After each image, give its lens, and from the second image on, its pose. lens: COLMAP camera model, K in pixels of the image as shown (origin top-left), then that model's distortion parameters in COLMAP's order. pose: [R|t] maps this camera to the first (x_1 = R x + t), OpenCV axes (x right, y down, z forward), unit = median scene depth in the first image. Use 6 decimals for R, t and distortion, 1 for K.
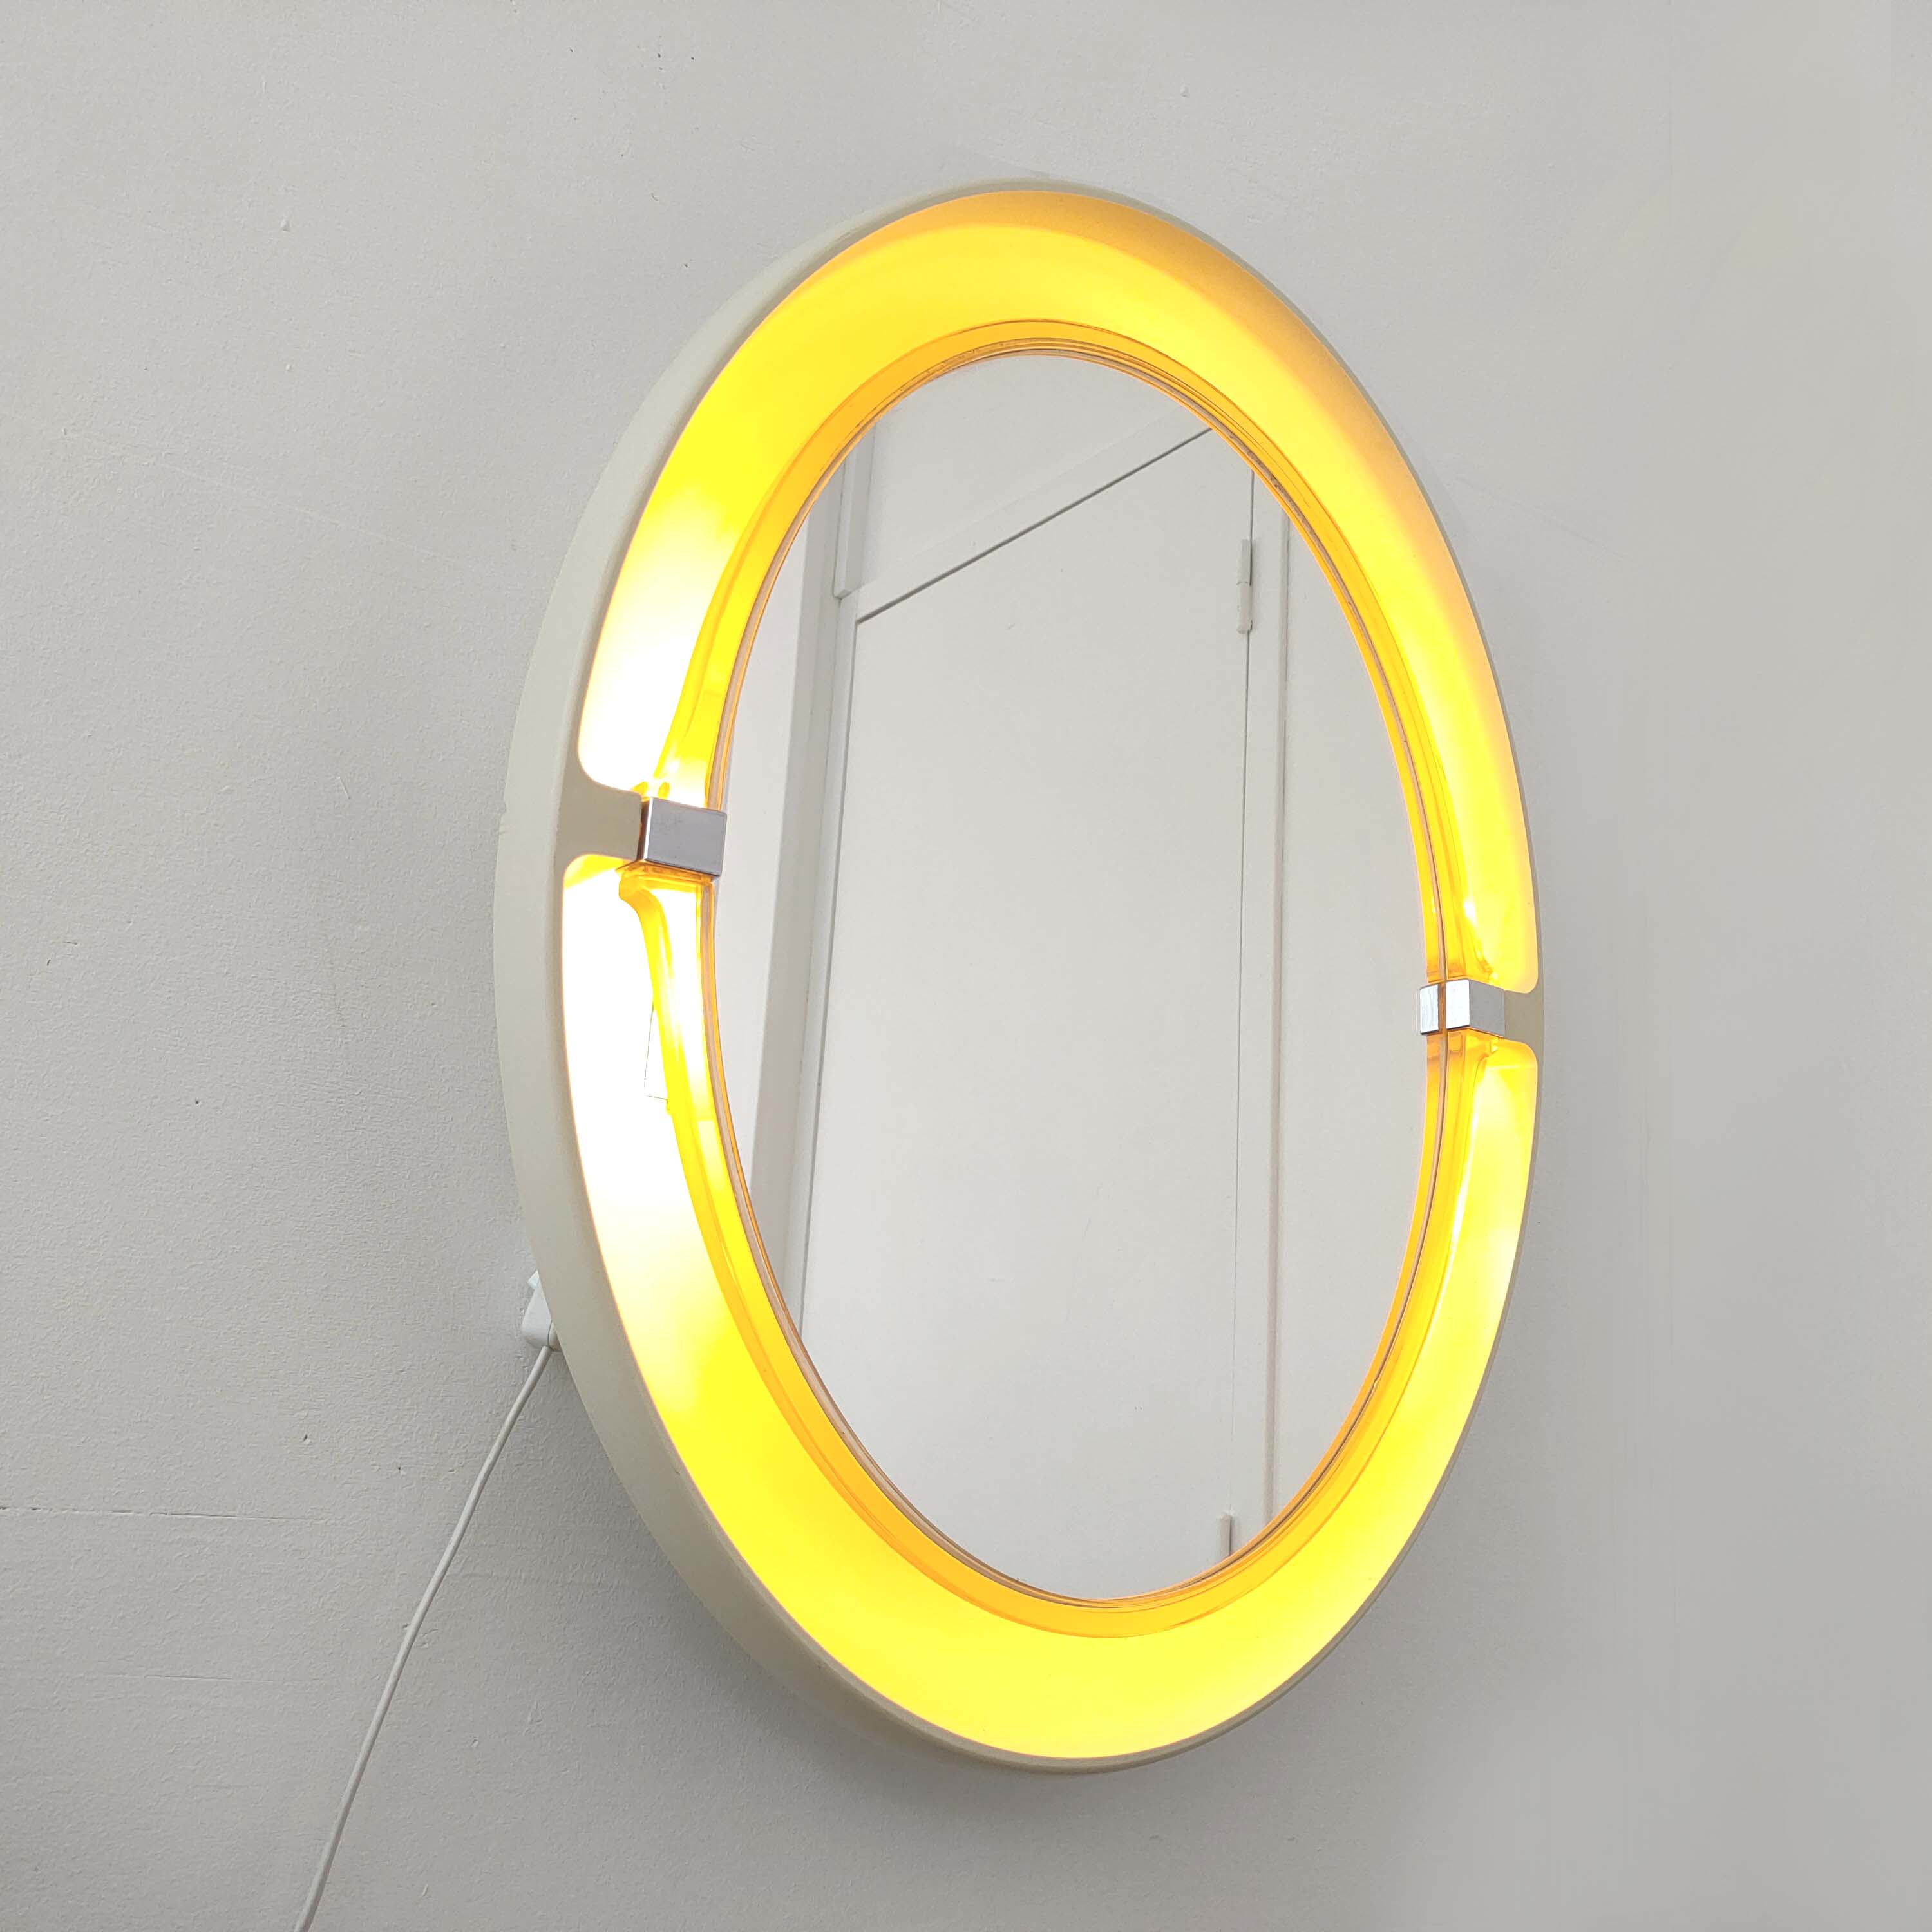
lens RADIAL K [[2010.5, 0, 966.0], [0, 2010.5, 966.0], [0, 0, 1]] dist [0.107927, -0.004420]
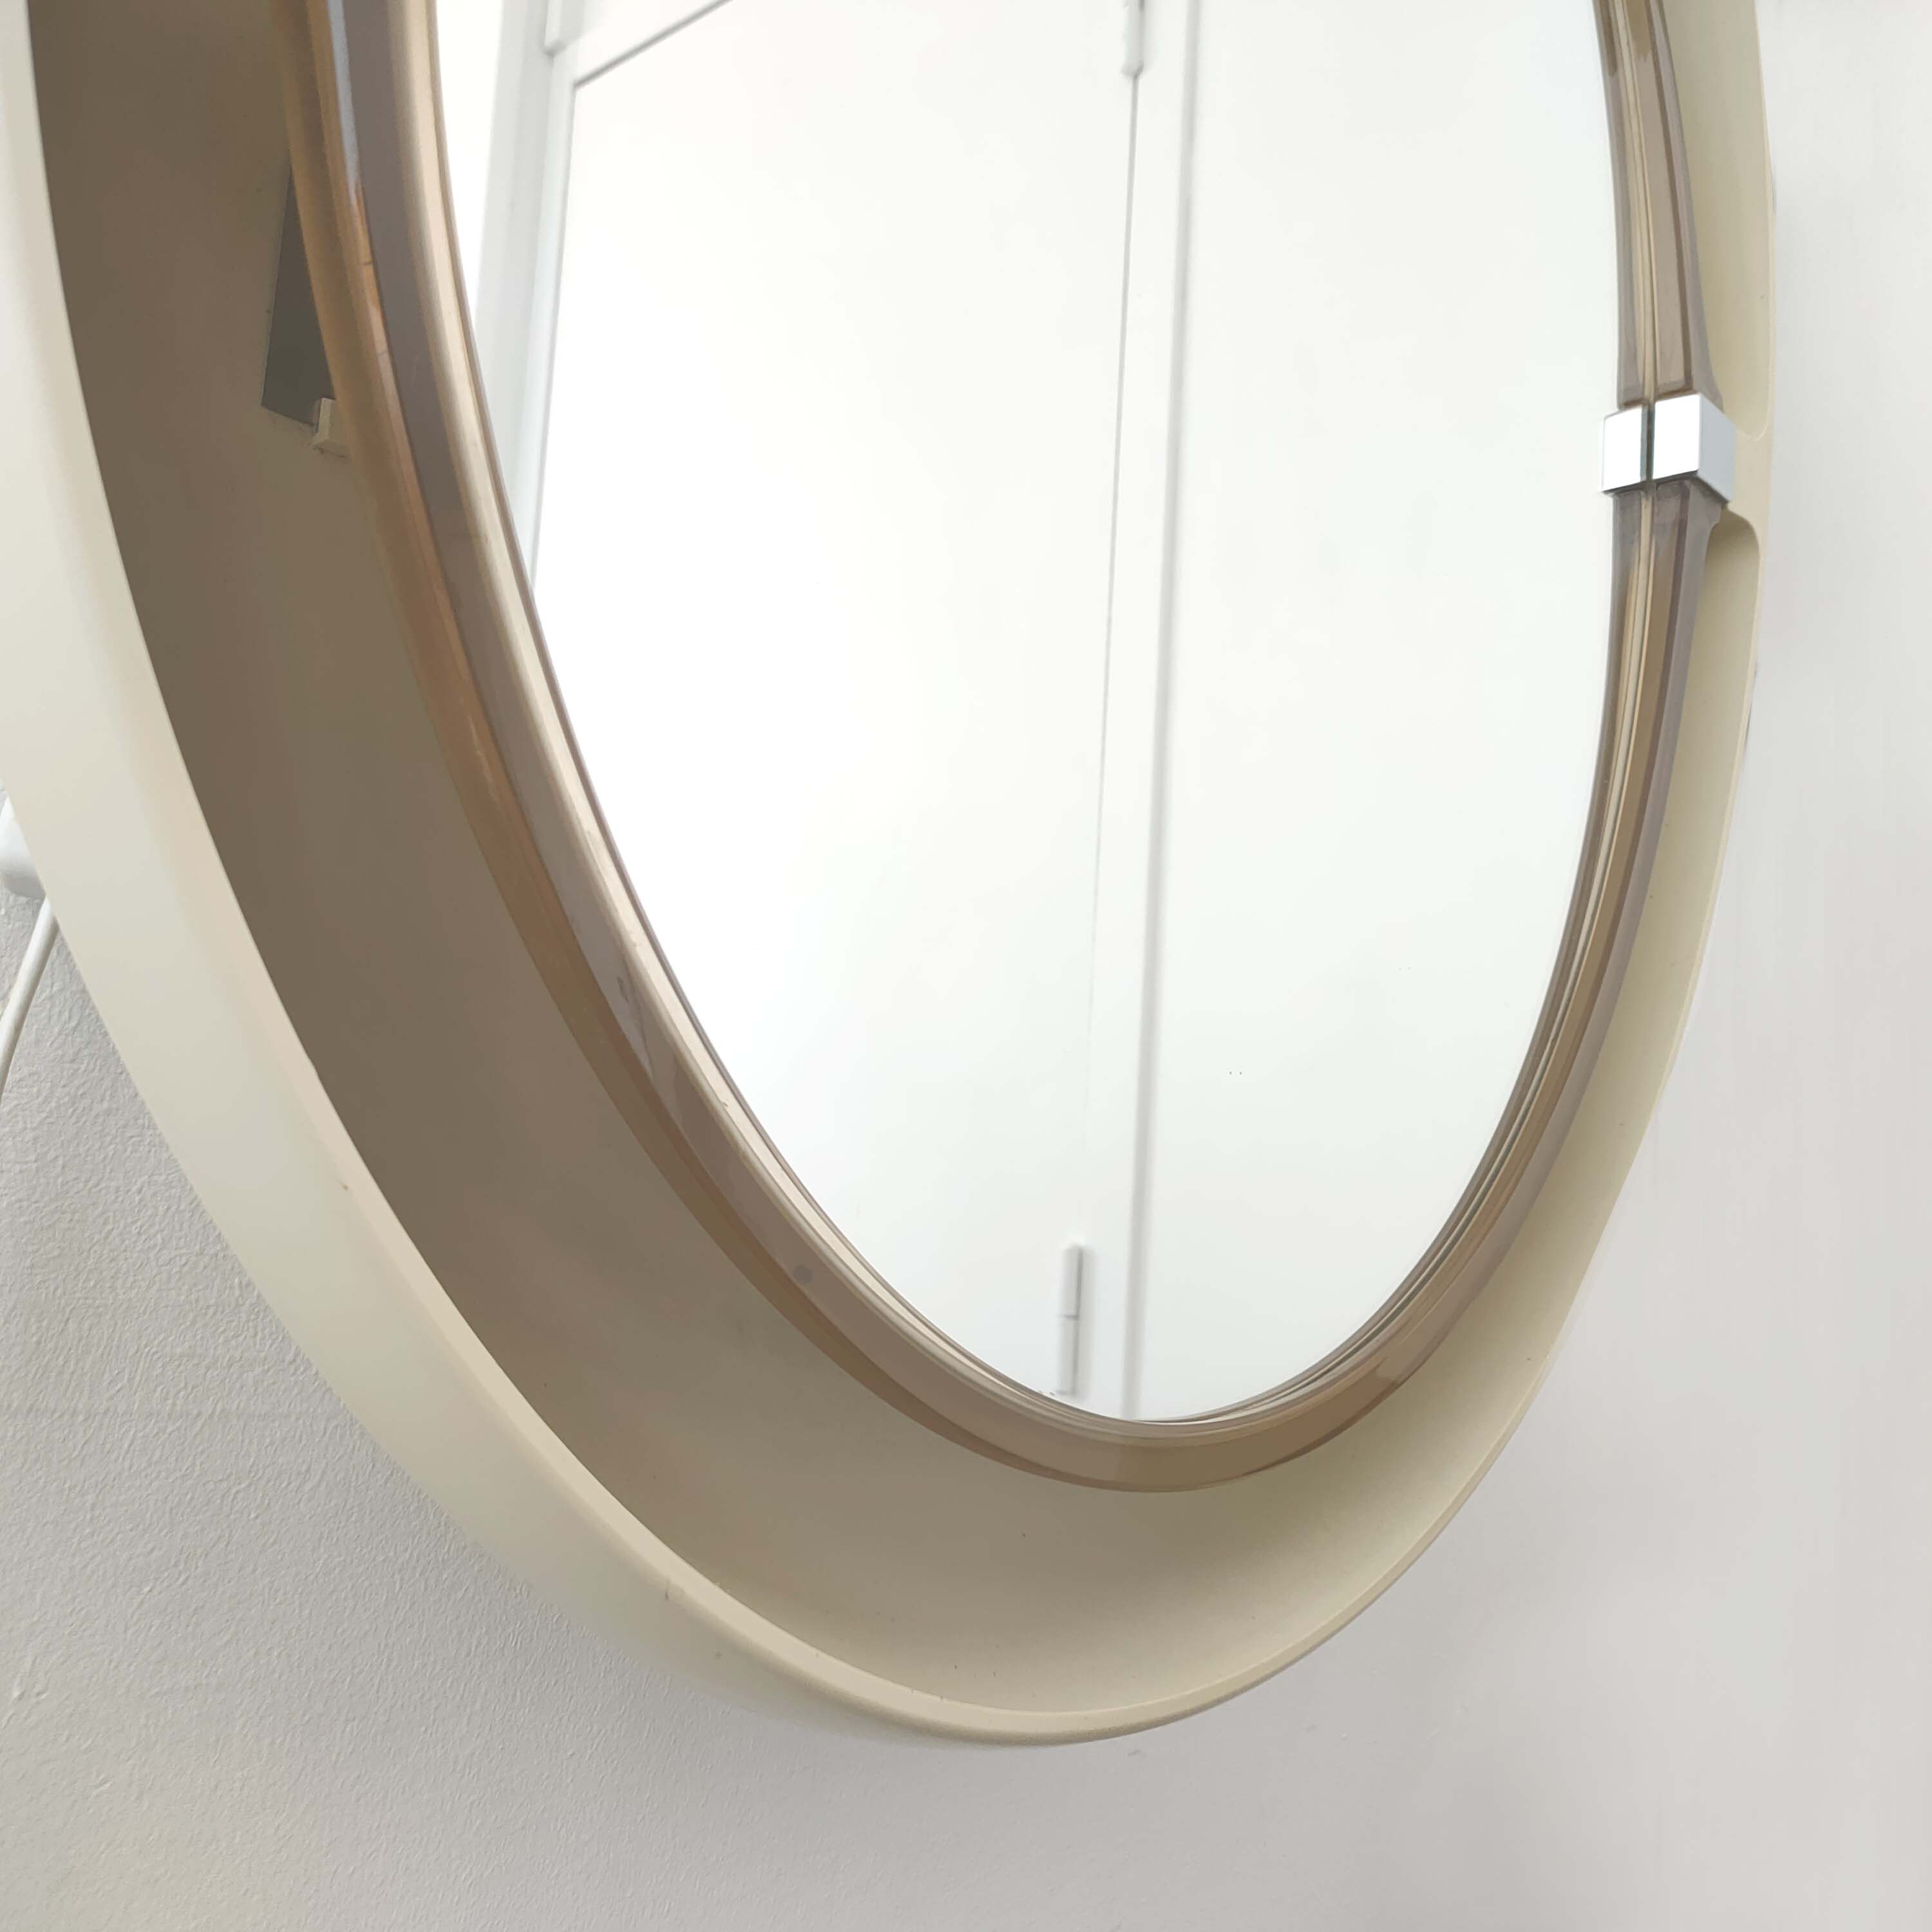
lens RADIAL K [[2037.3, 0, 966.0], [0, 2037.3, 966.0], [0, 0, 1]] dist [0.016369, -0.016767]
pose [[0.985876, 0.023524, 0.165815, -0.038009], [-0.045871, 0.990153, 0.132262, 0.062172], [-0.161071, -0.138000, 0.977247, 0.250868]]
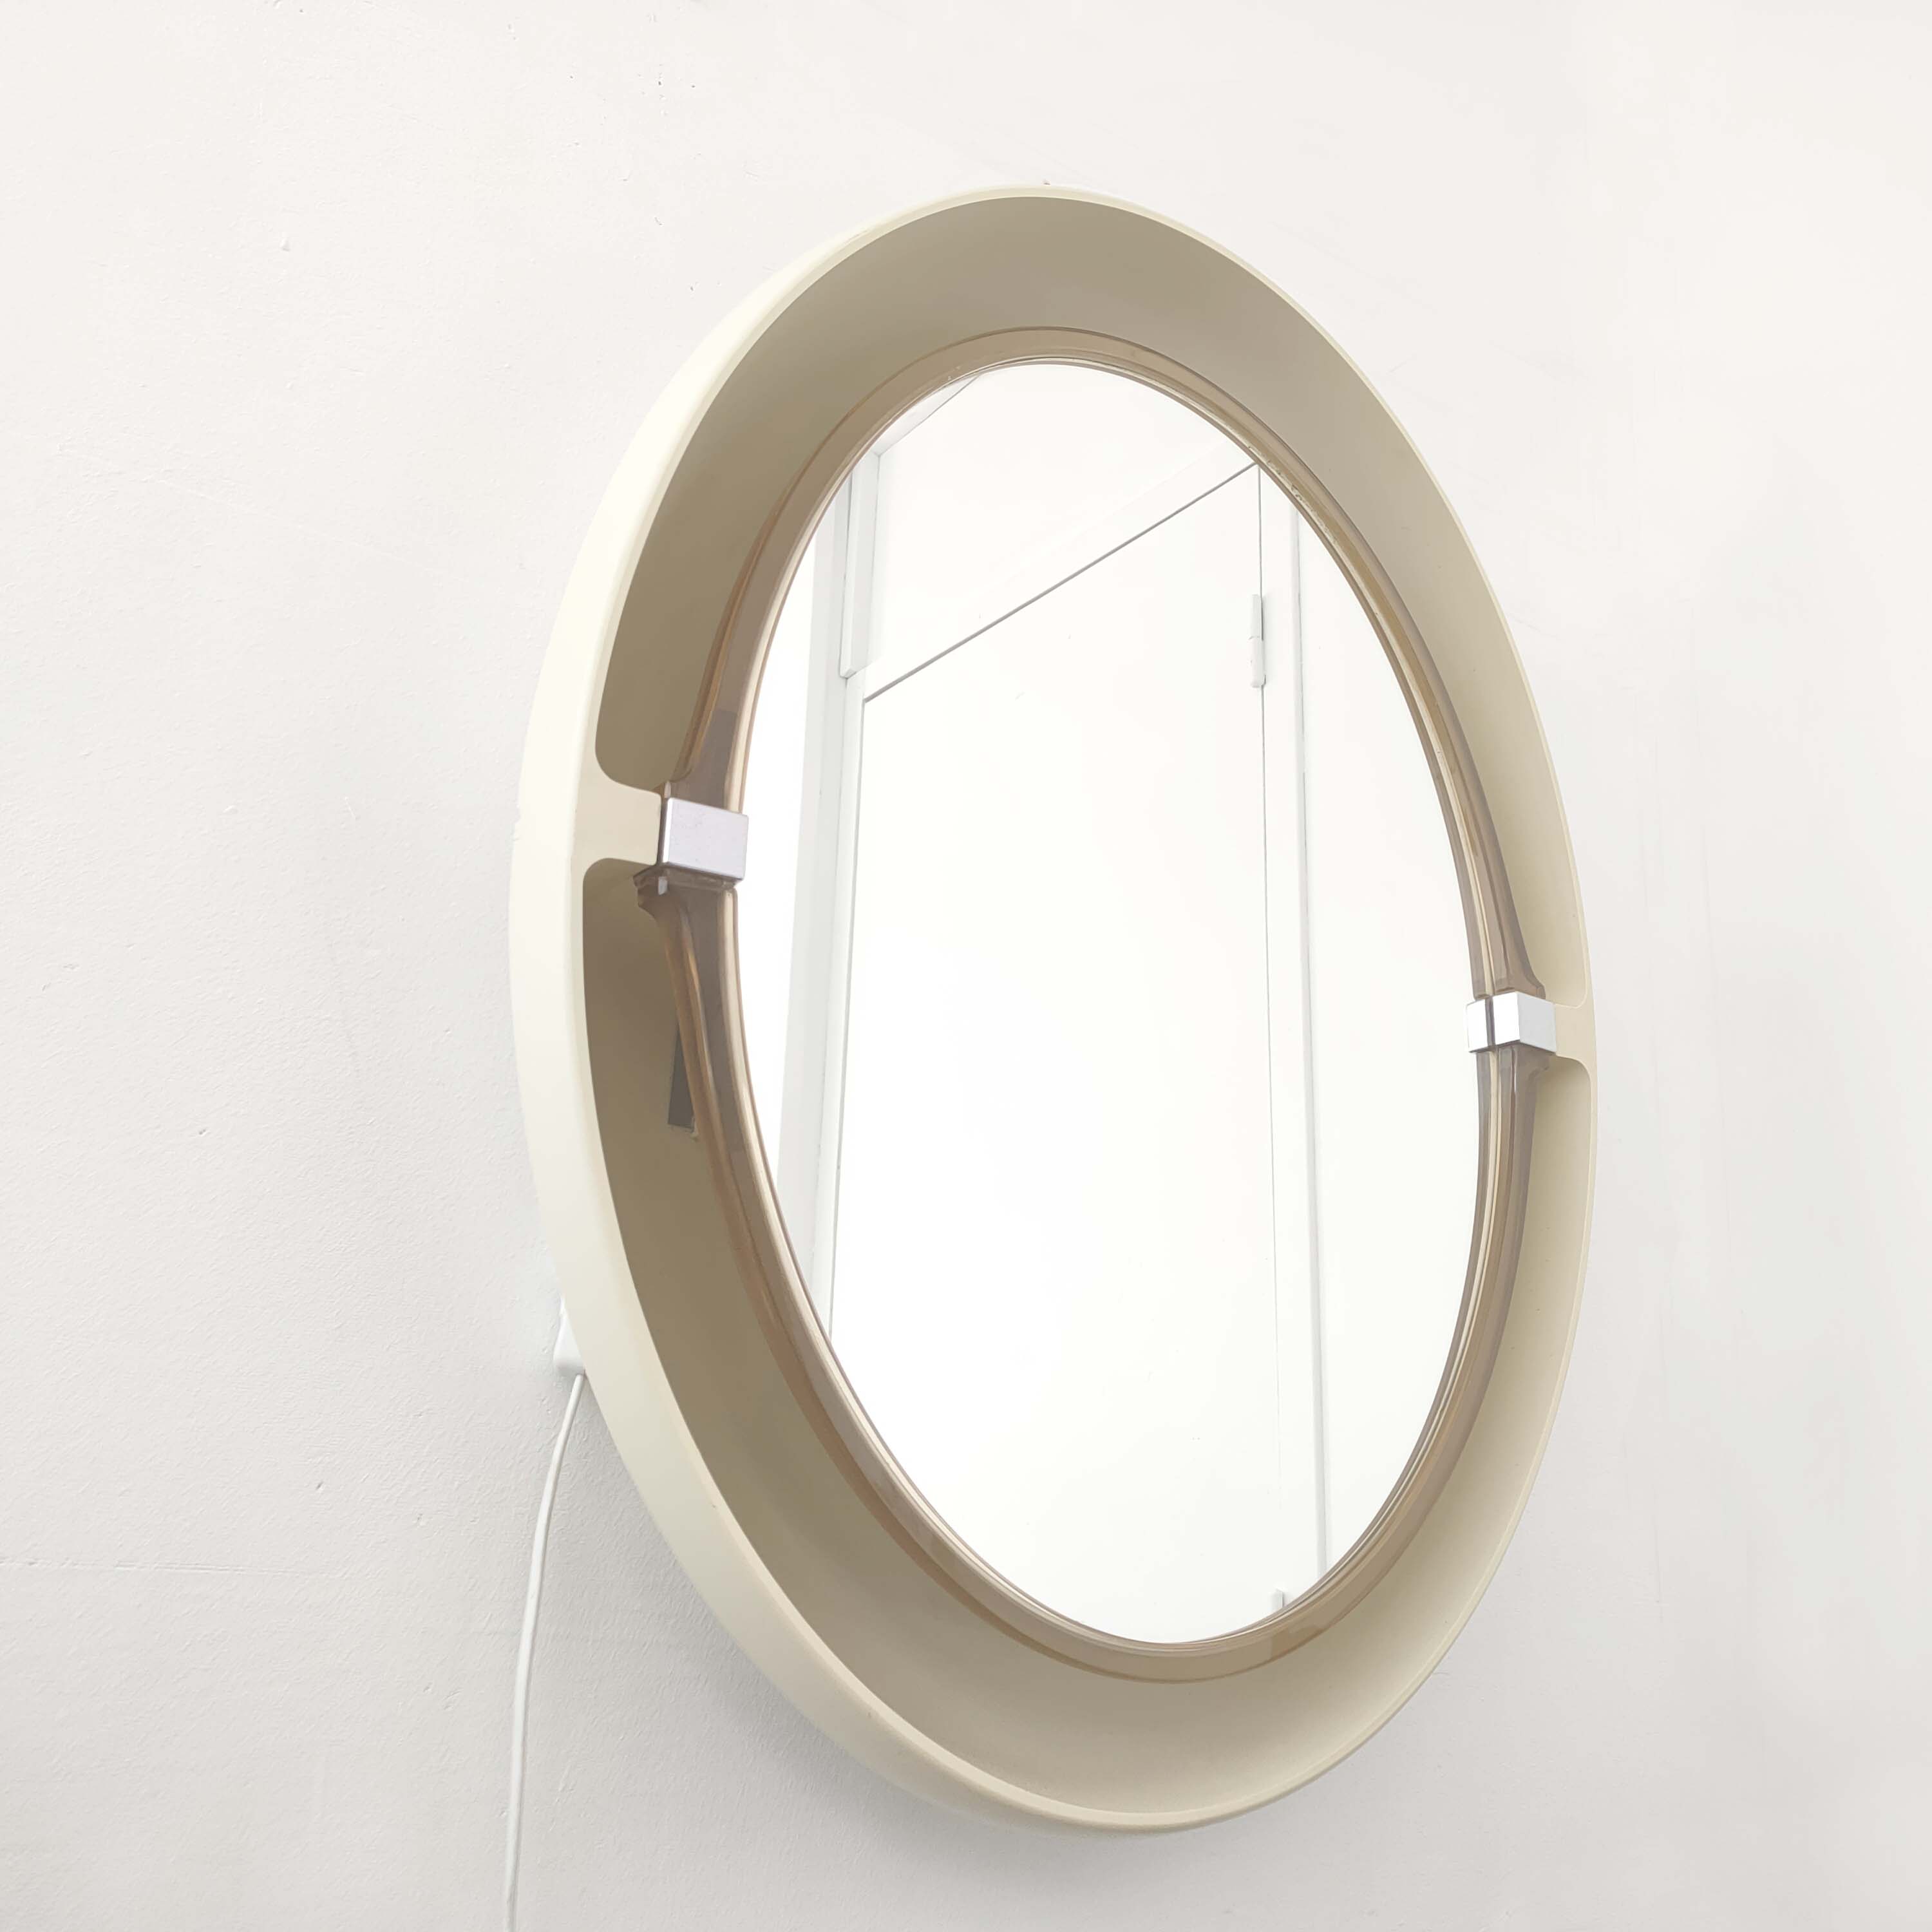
lens RADIAL K [[2019.6, 0, 966.0], [0, 2019.6, 966.0], [0, 0, 1]] dist [0.114298, -0.006547]
pose [[0.999538, -0.030278, -0.002776, -0.006631], [0.030067, 0.997867, -0.057950, 0.025066], [0.004524, 0.057839, 0.998316, 0.017711]]
